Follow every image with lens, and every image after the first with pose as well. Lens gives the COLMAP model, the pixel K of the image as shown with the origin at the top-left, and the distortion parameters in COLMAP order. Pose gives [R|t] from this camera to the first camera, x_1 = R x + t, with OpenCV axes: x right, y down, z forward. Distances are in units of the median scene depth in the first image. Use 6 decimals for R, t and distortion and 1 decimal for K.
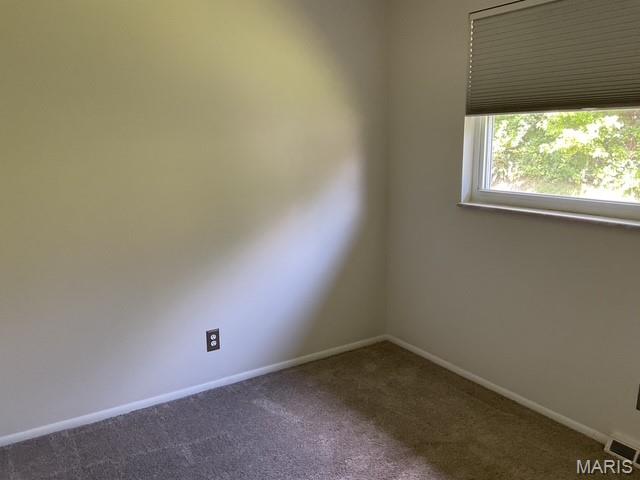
lens RADIAL K [[527.7, 0, 320.0], [0, 527.7, 239.2], [0, 0, 1]] dist [0.061939, -0.110365]
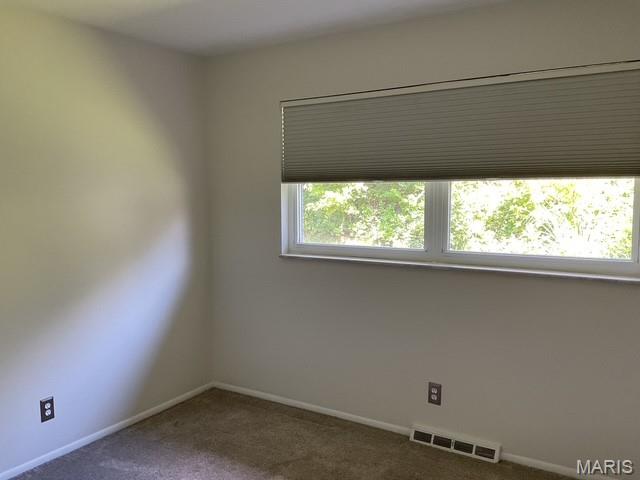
lens RADIAL K [[525.9, 0, 319.0], [0, 525.9, 239.5], [0, 0, 1]] dist [0.123321, -0.259151]
pose [[0.903304, -0.031025, 0.427877, -0.148258], [0.076025, 0.993172, -0.088485, 0.008073], [-0.422210, 0.112459, 0.899495, -0.093573]]
